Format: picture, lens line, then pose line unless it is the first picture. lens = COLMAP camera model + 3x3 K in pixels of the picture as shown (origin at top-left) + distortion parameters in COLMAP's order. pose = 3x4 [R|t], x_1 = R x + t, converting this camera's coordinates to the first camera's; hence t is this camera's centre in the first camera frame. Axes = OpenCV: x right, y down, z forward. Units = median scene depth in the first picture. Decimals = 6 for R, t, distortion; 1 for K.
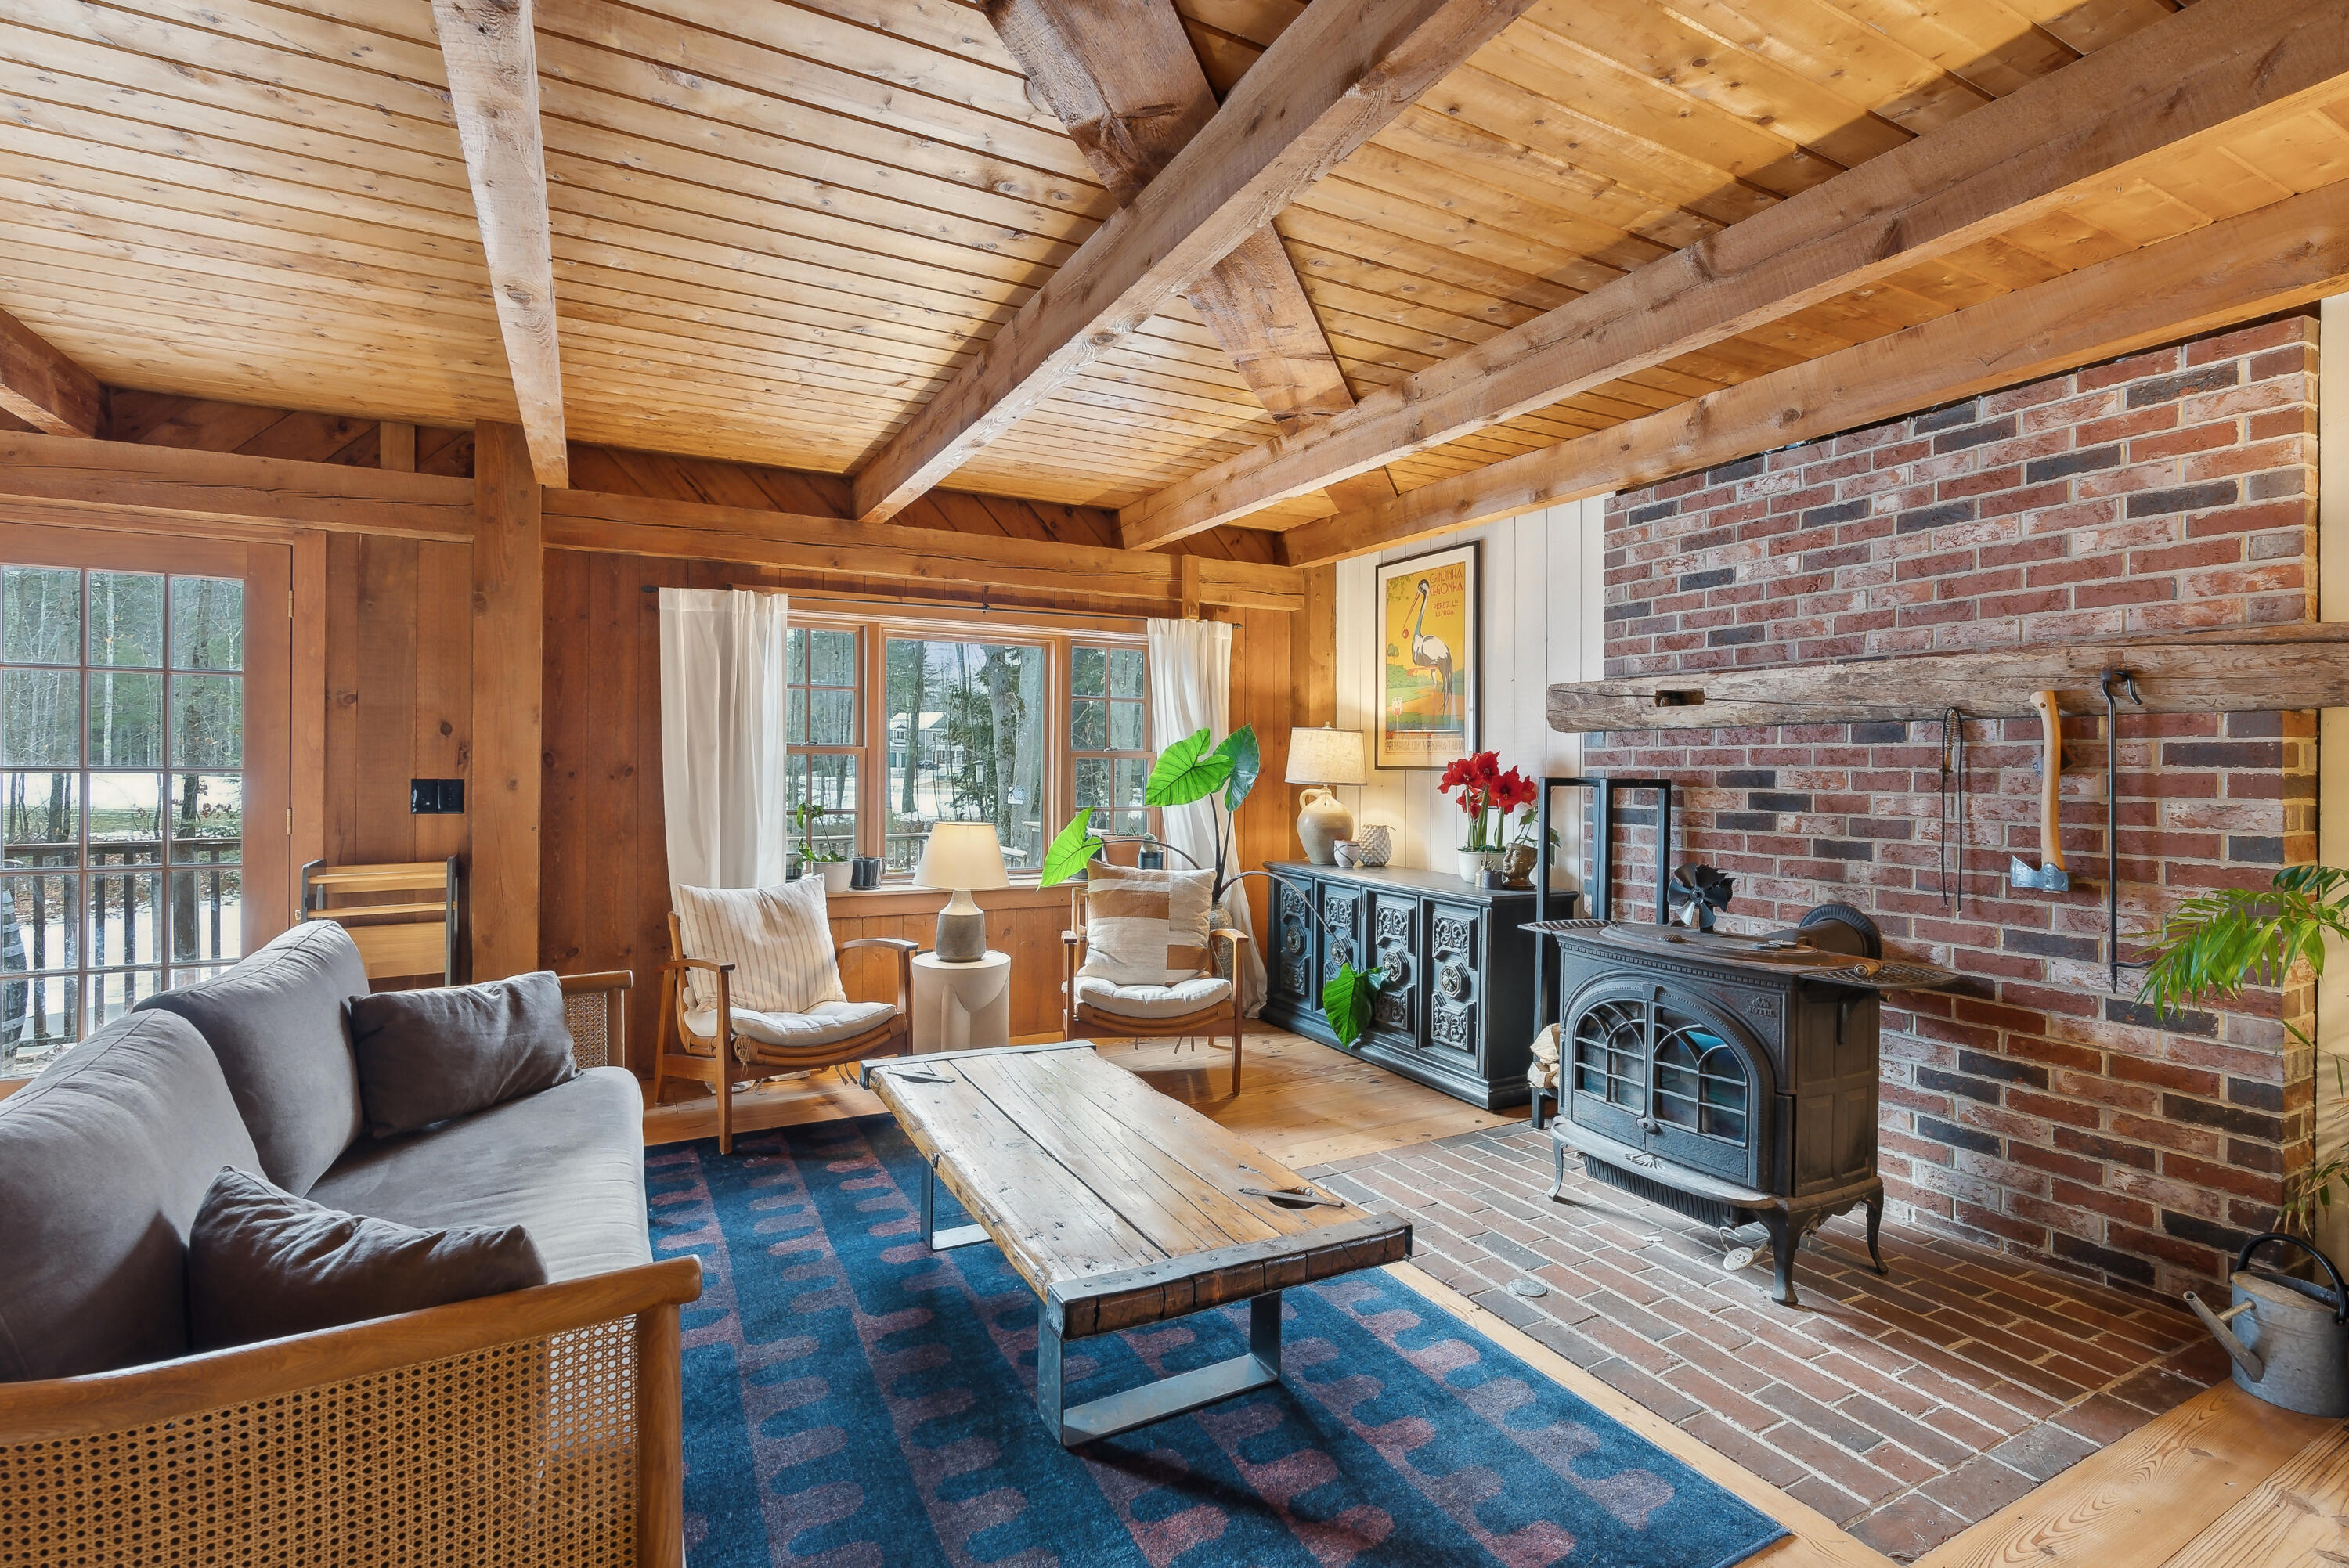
lens RADIAL K [[1074.9, 0, 1158.5], [0, 1074.9, 764.6], [0, 0, 1]] dist [-0.013481, 0.005437]
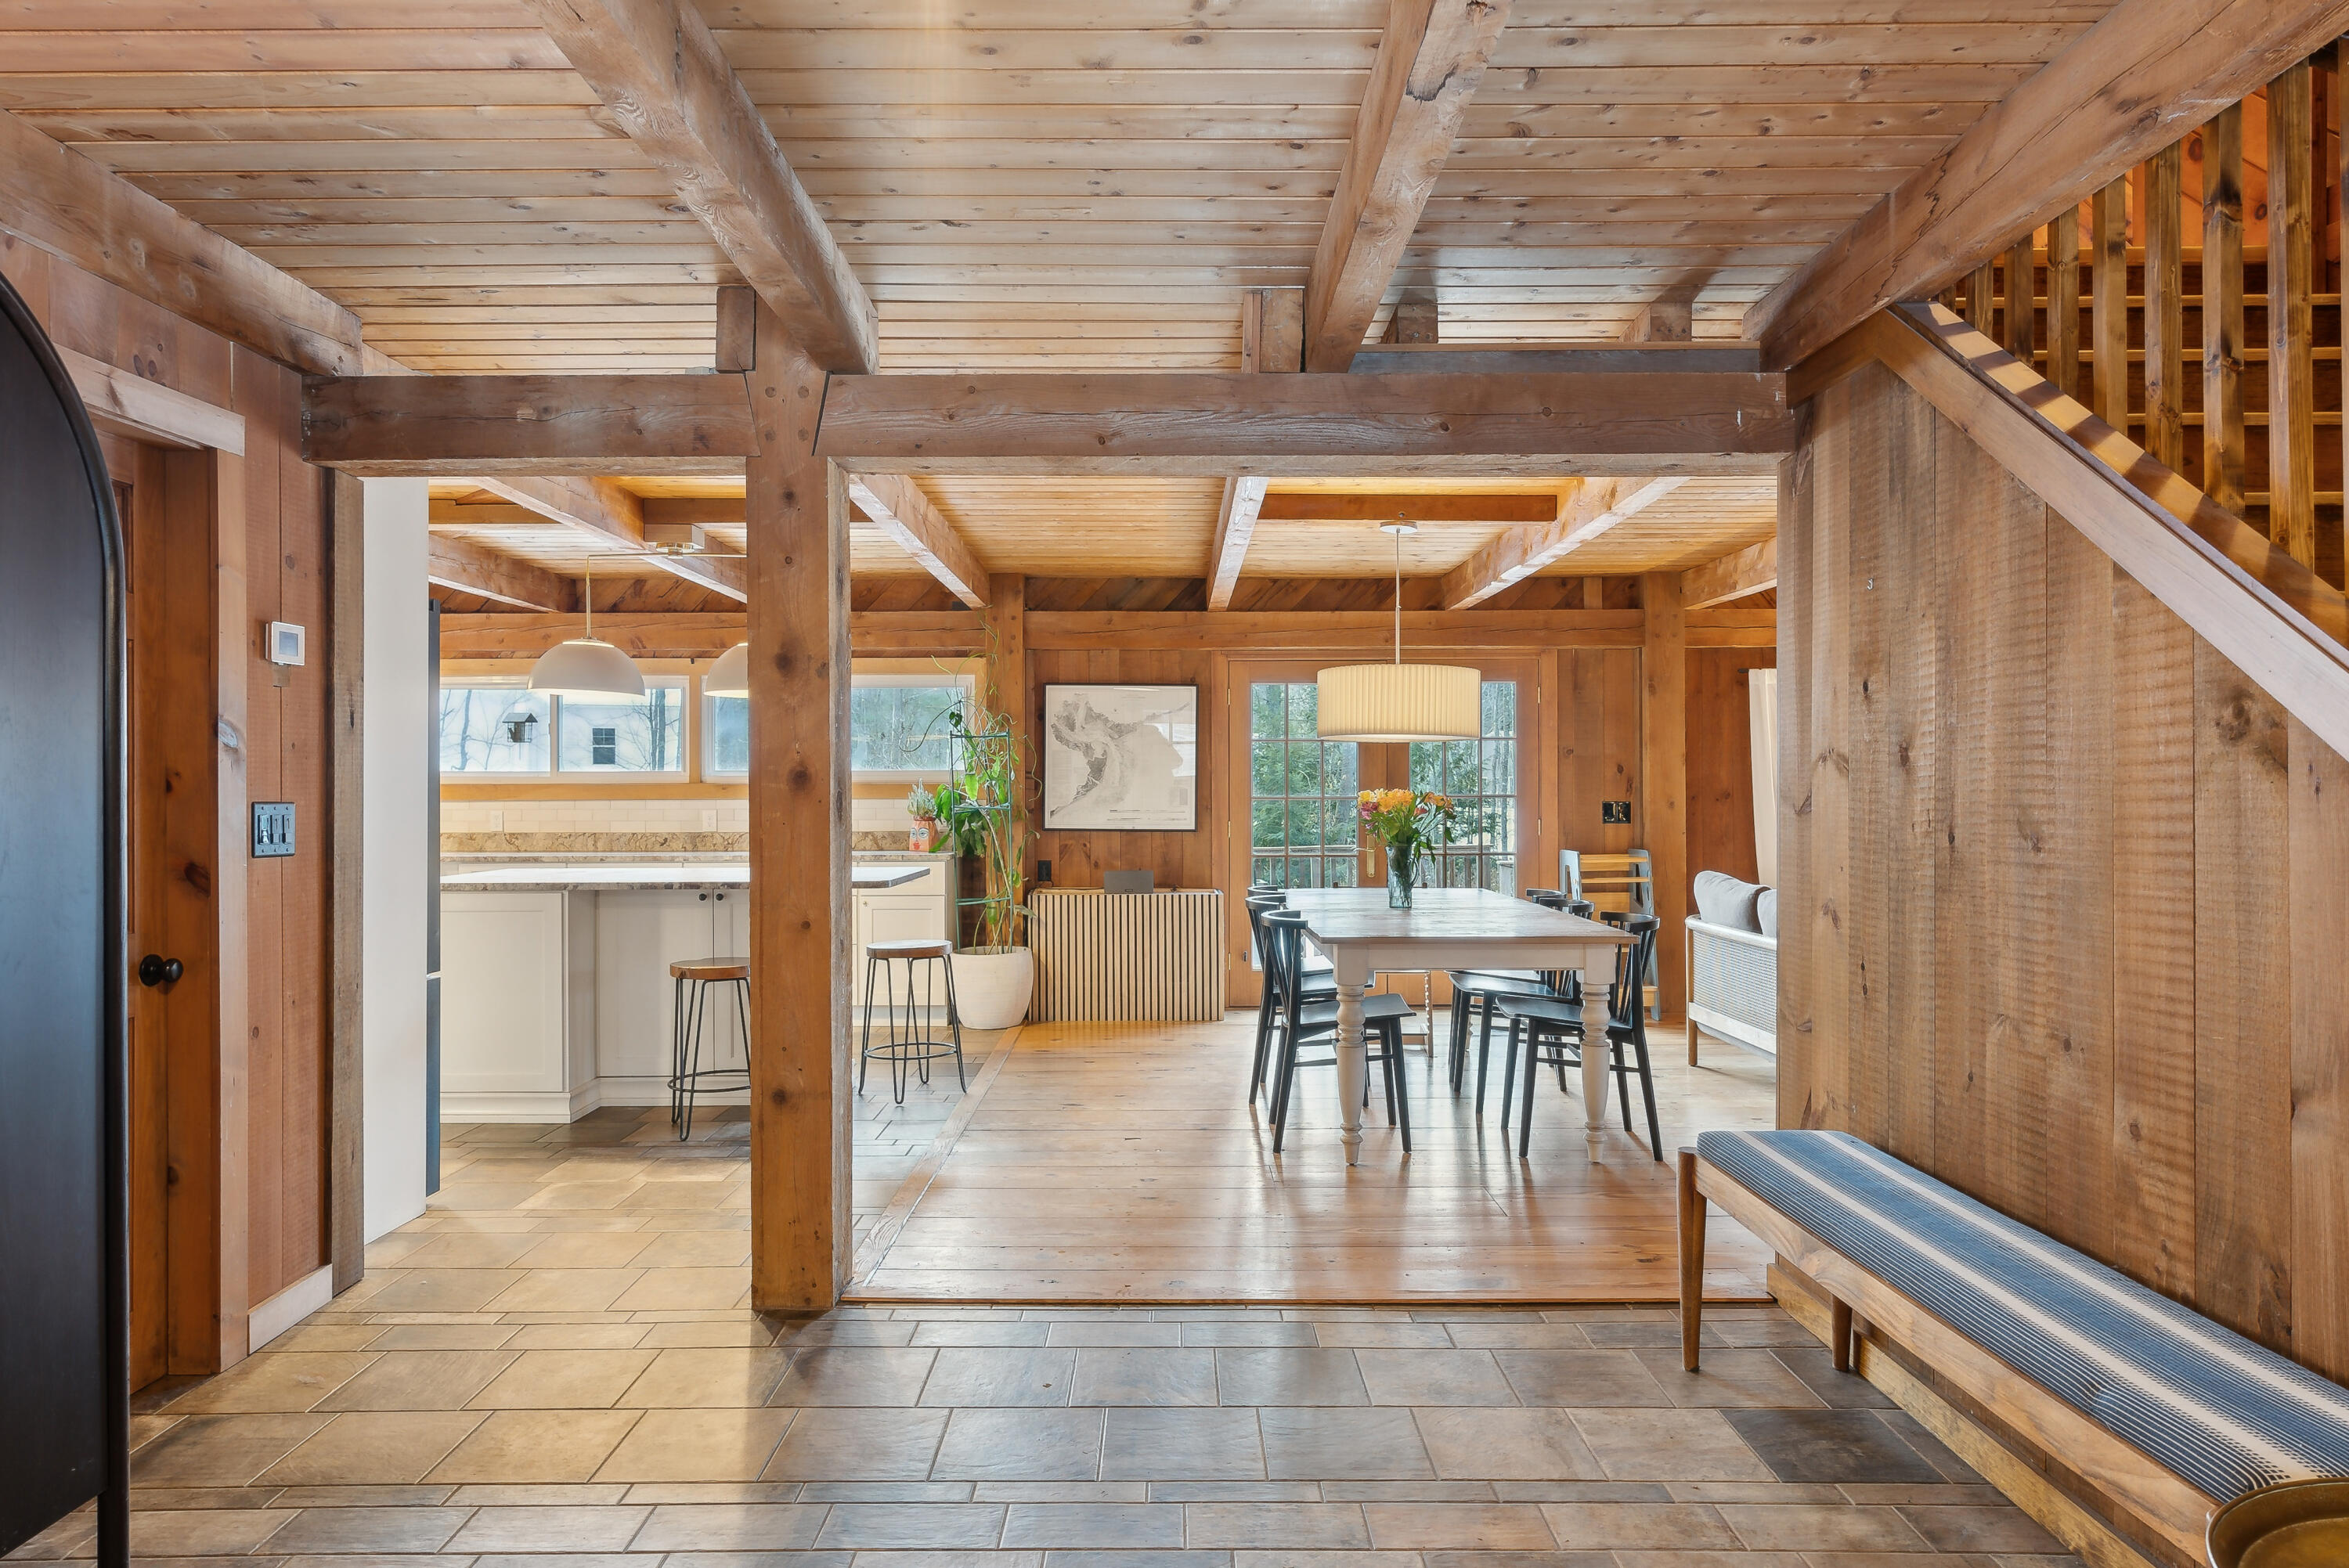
lens RADIAL K [[1419.5, 0, 1163.7], [0, 1419.5, 789.6], [0, 0, 1]] dist [-0.009127, 0.006332]
pose [[0.882583, -0.009562, -0.470059, -0.294576], [0.008855, 0.999954, -0.003717, -0.002162], [0.470073, -0.000882, 0.882627, -1.183367]]
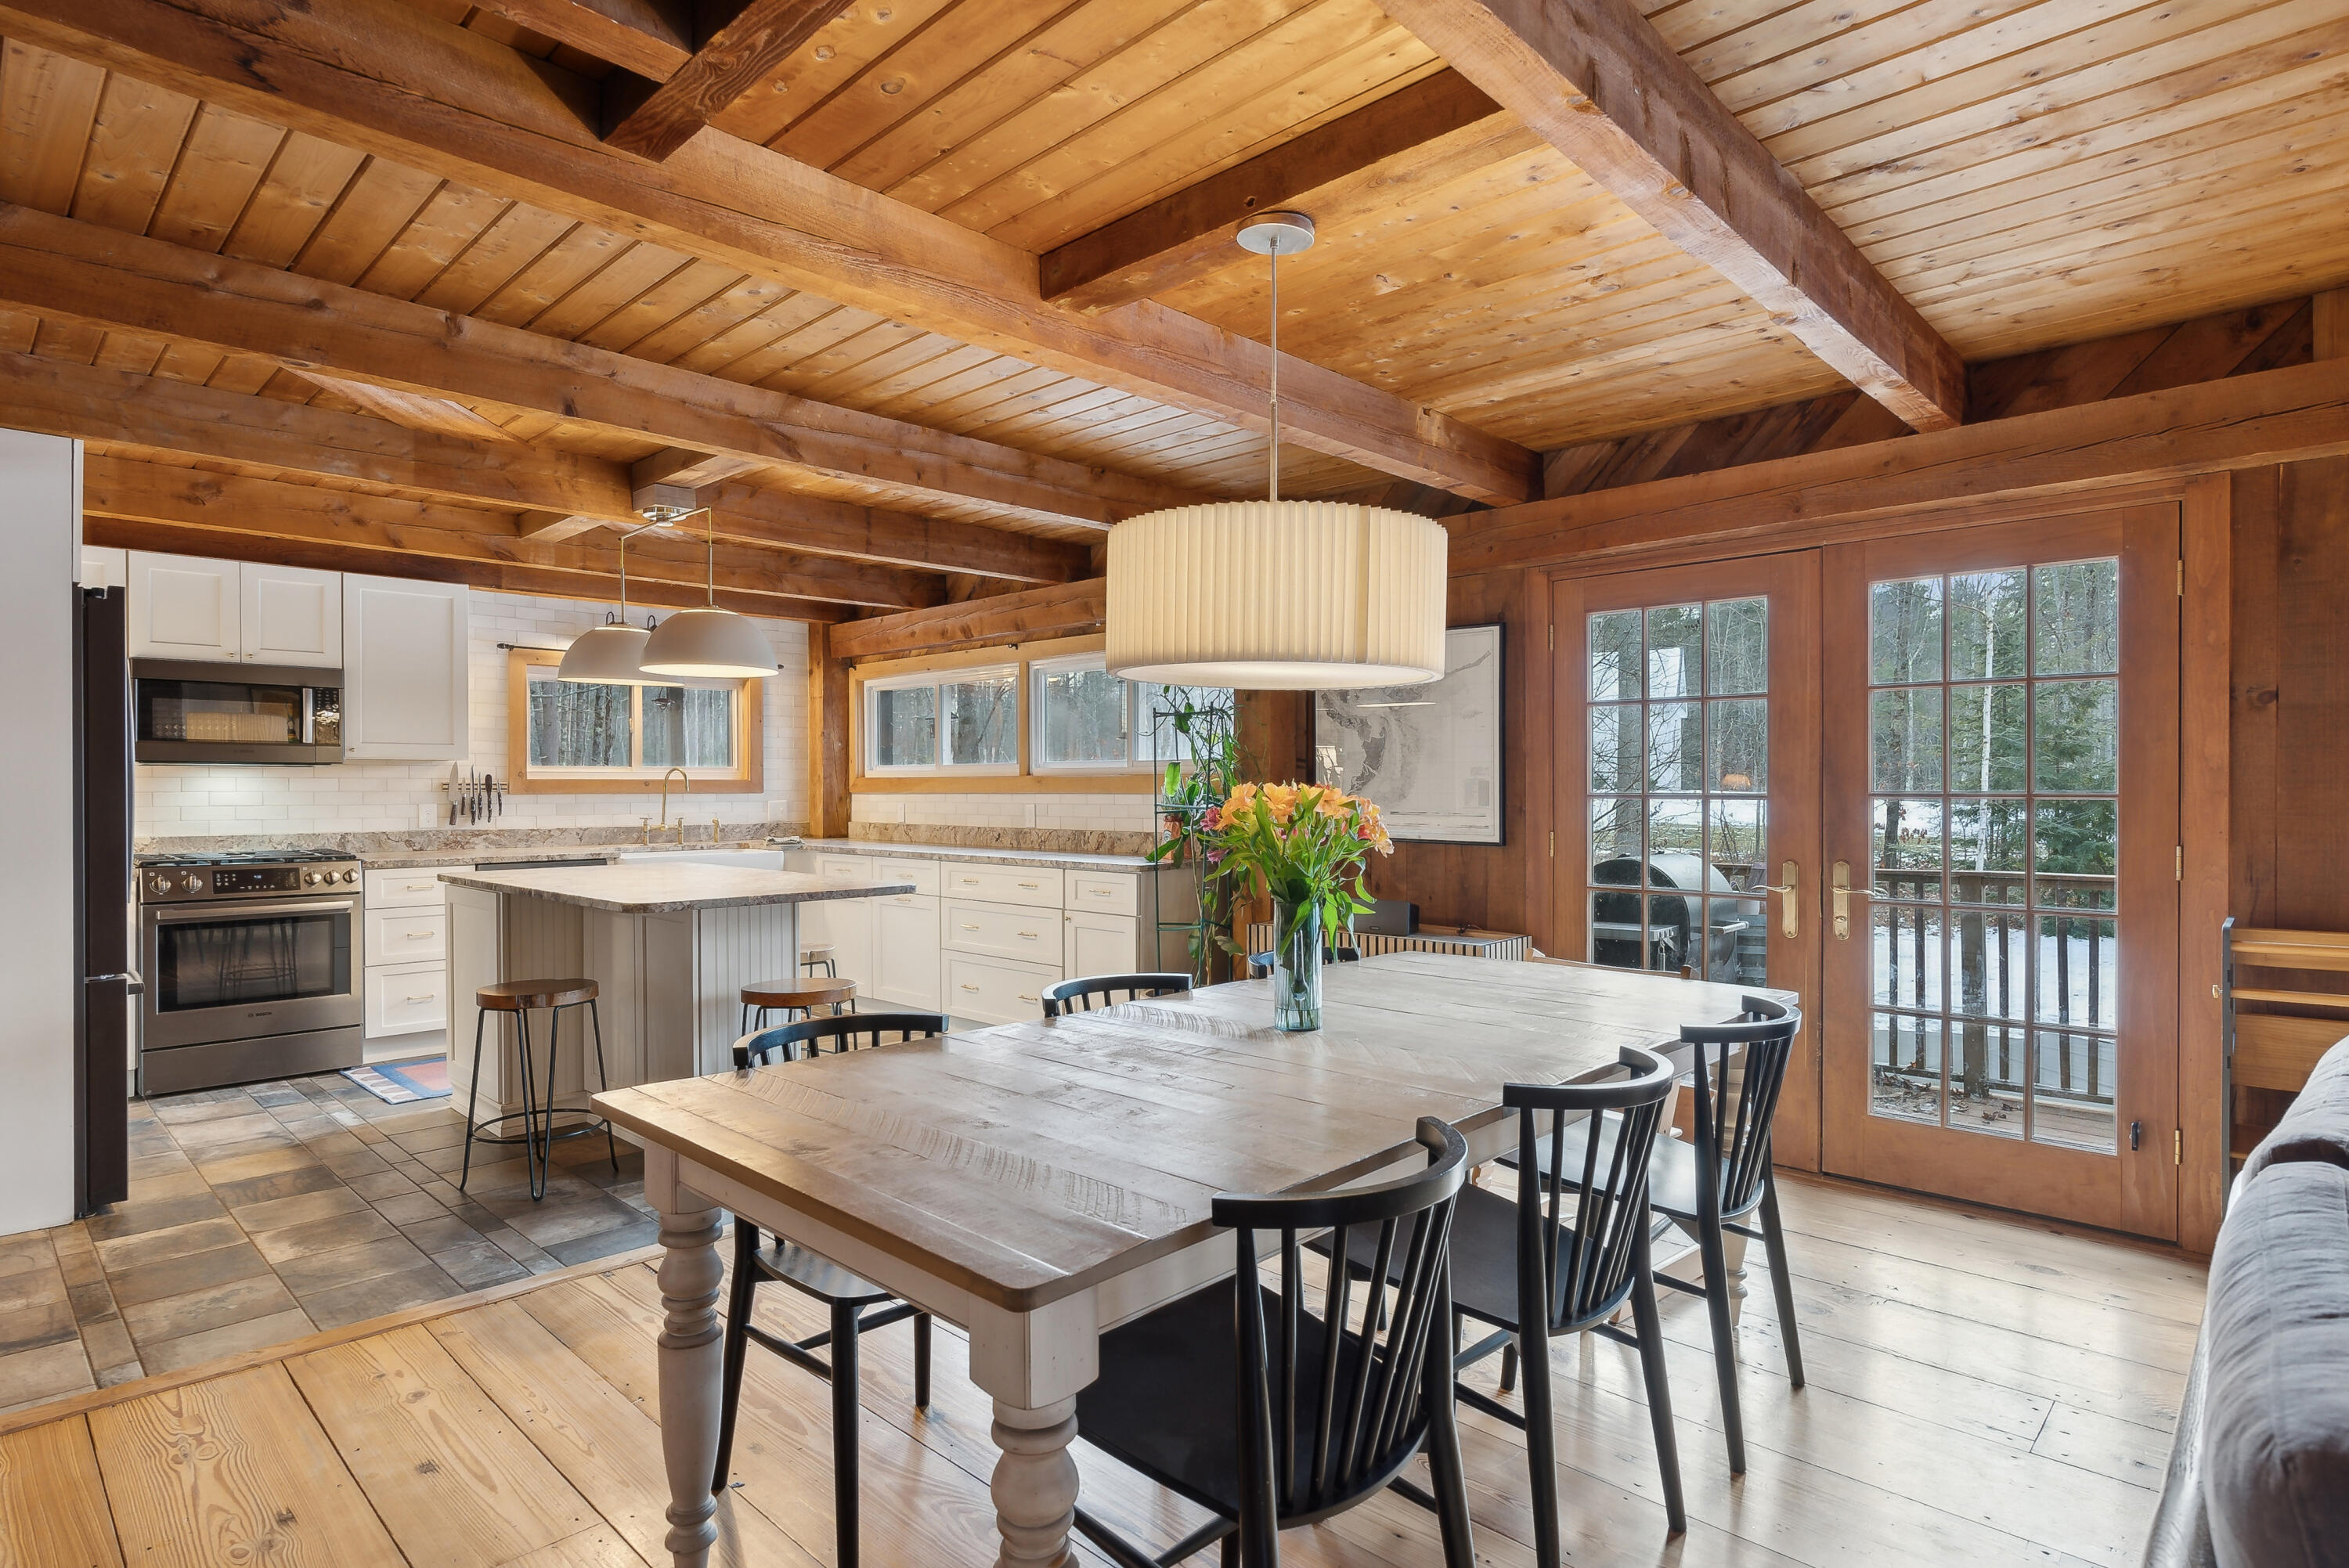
lens RADIAL K [[1200.0, 0, 1159.7], [0, 1200.0, 796.7], [0, 0, 1]] dist [-0.015276, 0.002649]
pose [[0.309472, 0.001586, -0.950907, -0.230207], [0.005221, 0.999981, 0.003367, -0.001416], [0.950894, -0.006007, 0.309457, 0.045326]]
